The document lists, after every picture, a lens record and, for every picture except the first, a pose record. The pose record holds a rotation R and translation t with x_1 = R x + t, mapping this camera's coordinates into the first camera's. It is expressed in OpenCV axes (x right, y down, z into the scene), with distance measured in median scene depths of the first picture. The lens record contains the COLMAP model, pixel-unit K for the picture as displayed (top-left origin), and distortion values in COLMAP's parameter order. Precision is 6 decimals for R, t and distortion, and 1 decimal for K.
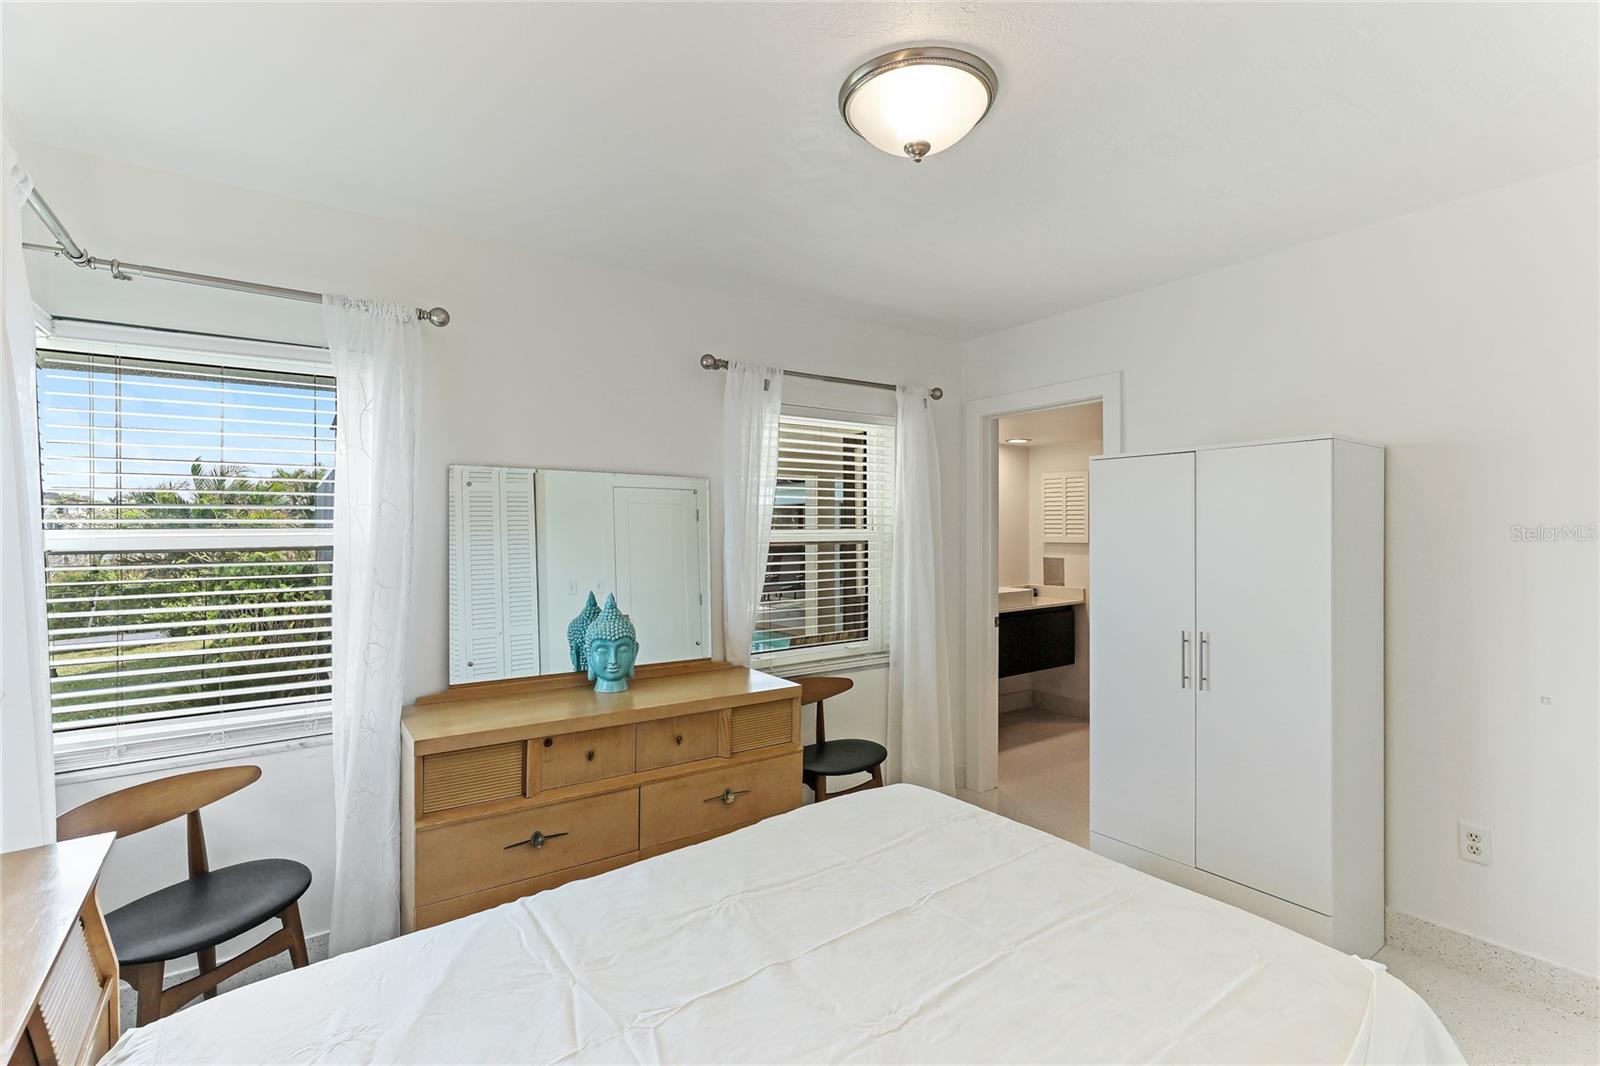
lens RADIAL K [[731.6, 0, 801.1], [0, 731.6, 531.9], [0, 0, 1]] dist [0.004712, -0.000439]
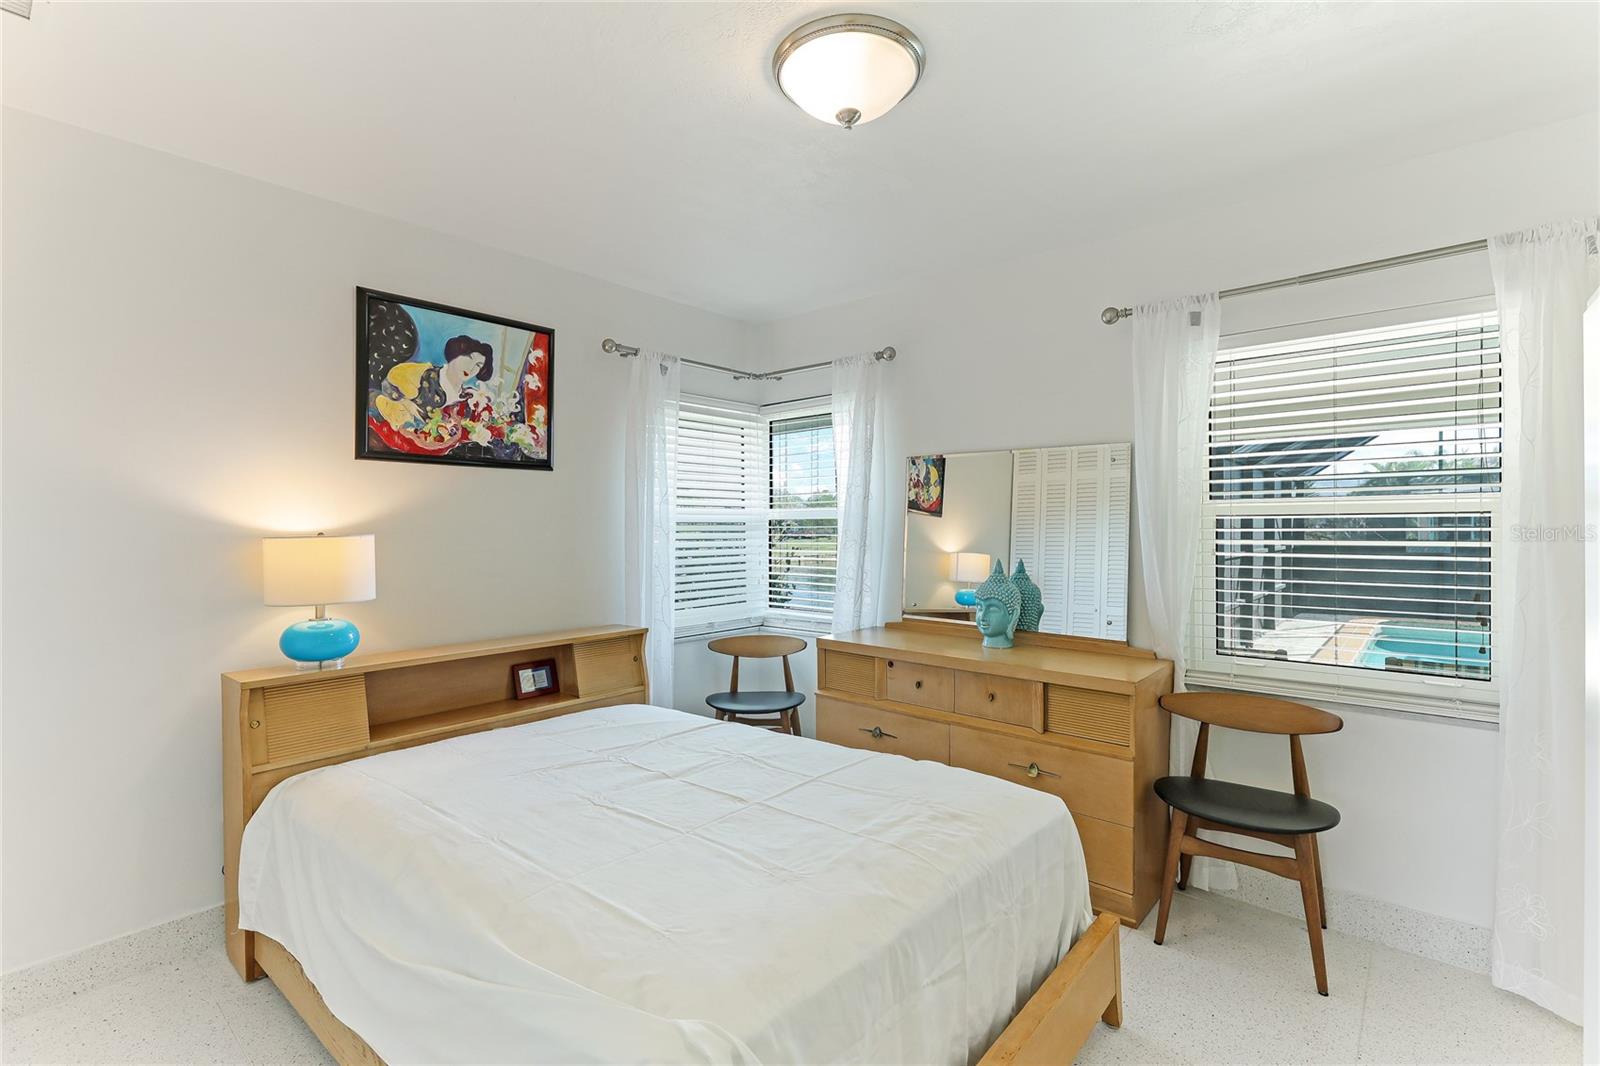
lens RADIAL K [[731.6, 0, 800.4], [0, 731.6, 531.5], [0, 0, 1]] dist [0.004712, -0.000439]
pose [[0.233253, 0.008773, -0.972377, 0.805047], [-0.004165, 0.999959, 0.008022, 0.037437], [0.972407, 0.002179, 0.233280, 0.488084]]
